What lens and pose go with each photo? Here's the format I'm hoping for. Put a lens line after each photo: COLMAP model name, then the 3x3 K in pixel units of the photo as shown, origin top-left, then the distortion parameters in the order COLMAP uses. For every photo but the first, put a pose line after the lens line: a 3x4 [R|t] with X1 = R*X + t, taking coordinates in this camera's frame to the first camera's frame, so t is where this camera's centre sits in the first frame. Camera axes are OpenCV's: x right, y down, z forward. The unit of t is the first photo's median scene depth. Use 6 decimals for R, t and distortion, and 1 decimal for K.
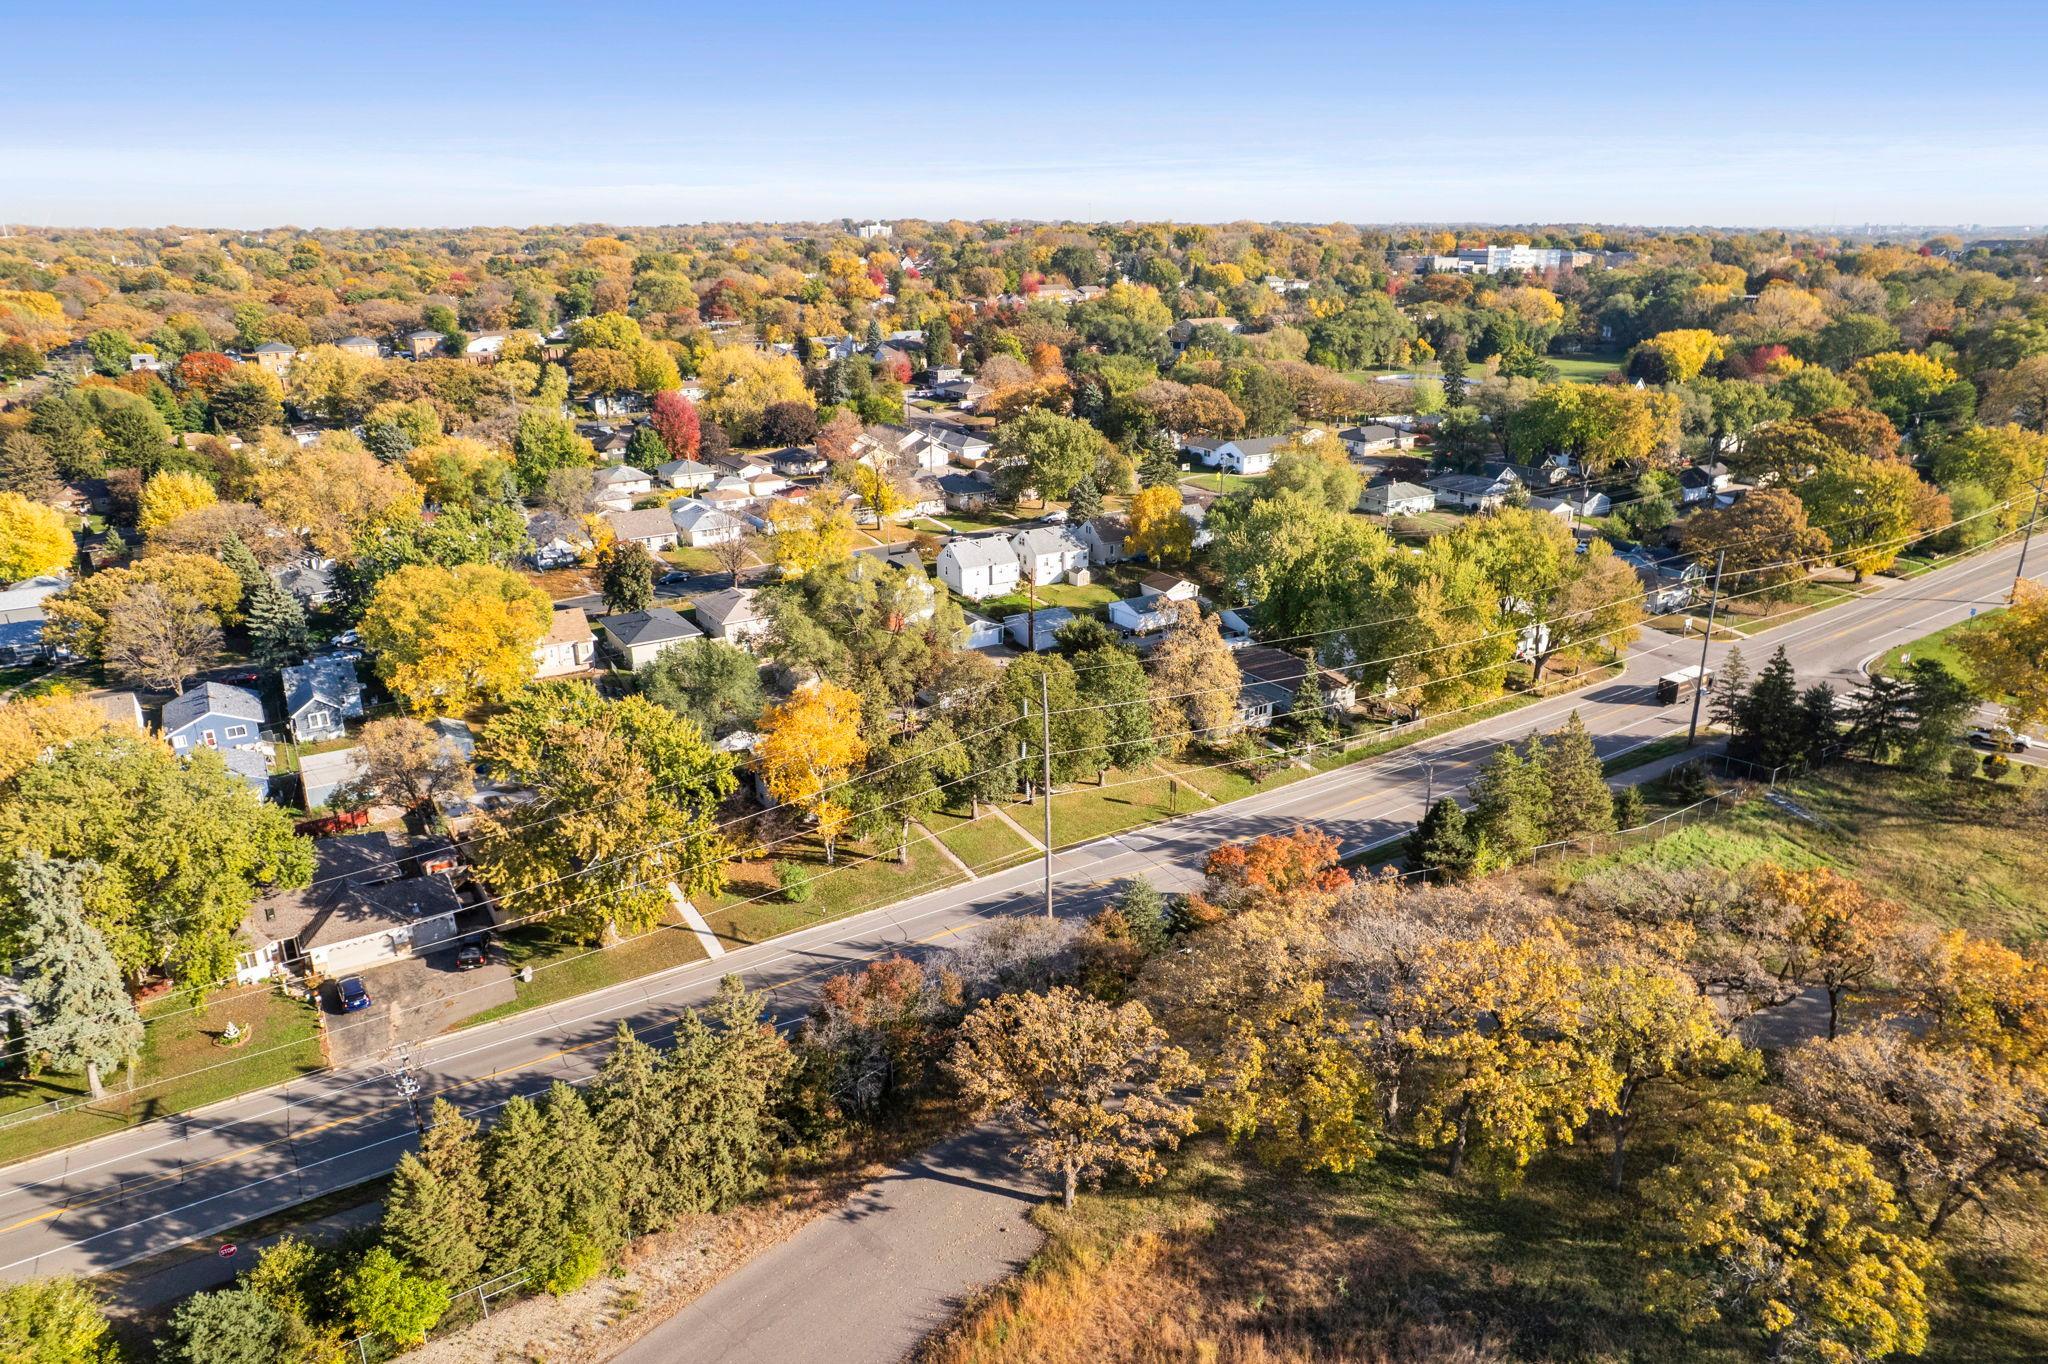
lens RADIAL K [[1314.2, 0, 1011.6], [0, 1314.2, 693.1], [0, 0, 1]] dist [-0.072930, 0.056546]
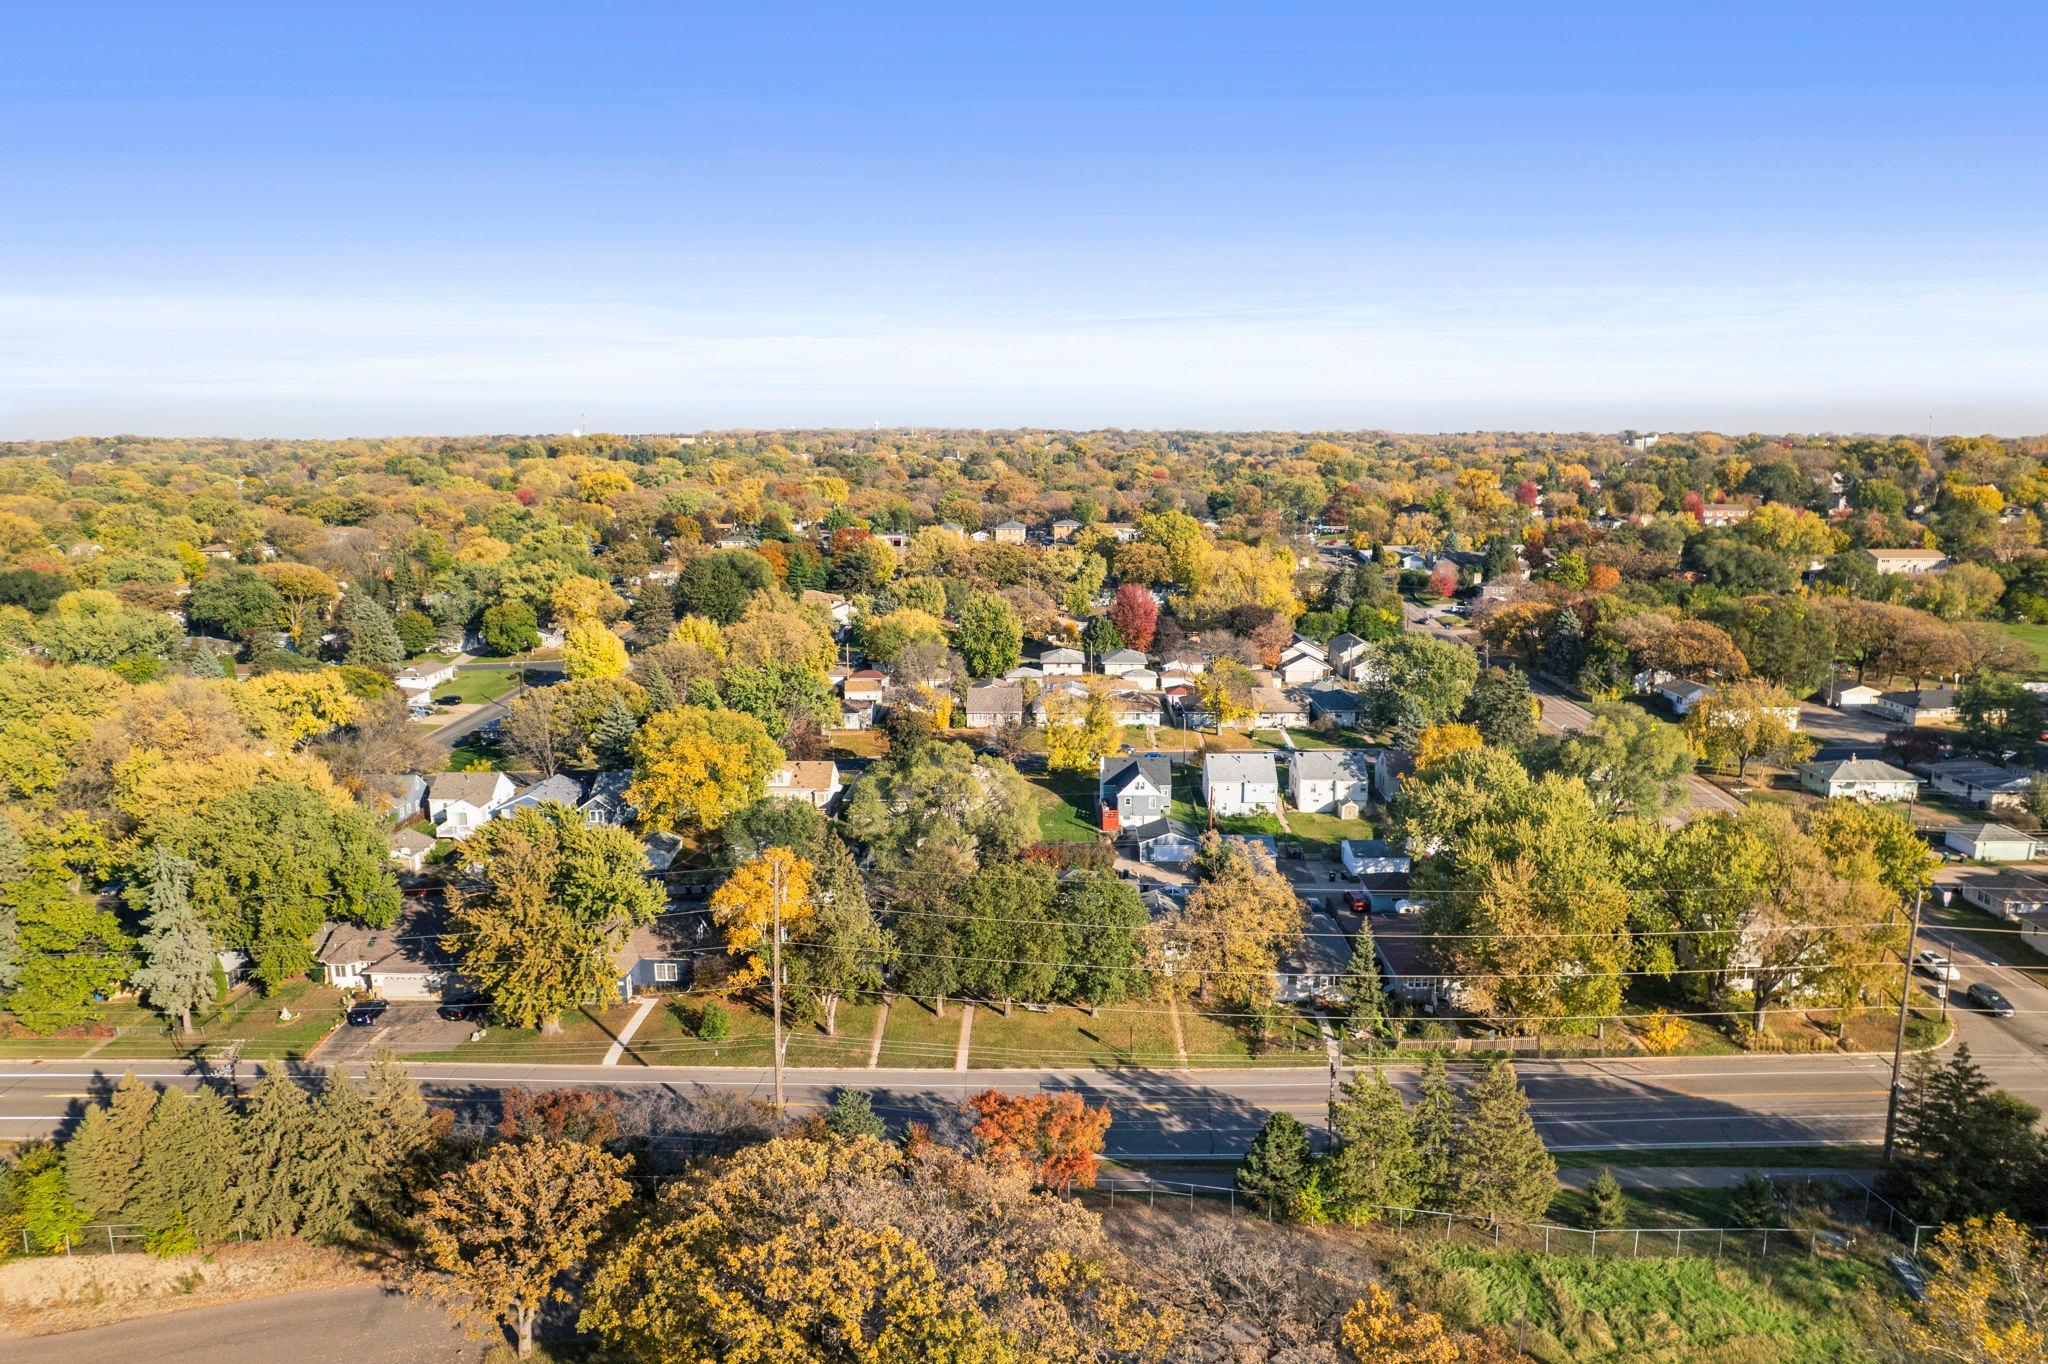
lens RADIAL K [[1314.2, 0, 1023.7], [0, 1314.2, 696.3], [0, 0, 1]] dist [-0.072930, 0.056546]
pose [[0.838098, 0.110686, -0.534173, 0.429083], [-0.187222, 0.978086, -0.091076, -0.050381], [0.512386, 0.176340, 0.840455, 0.124059]]
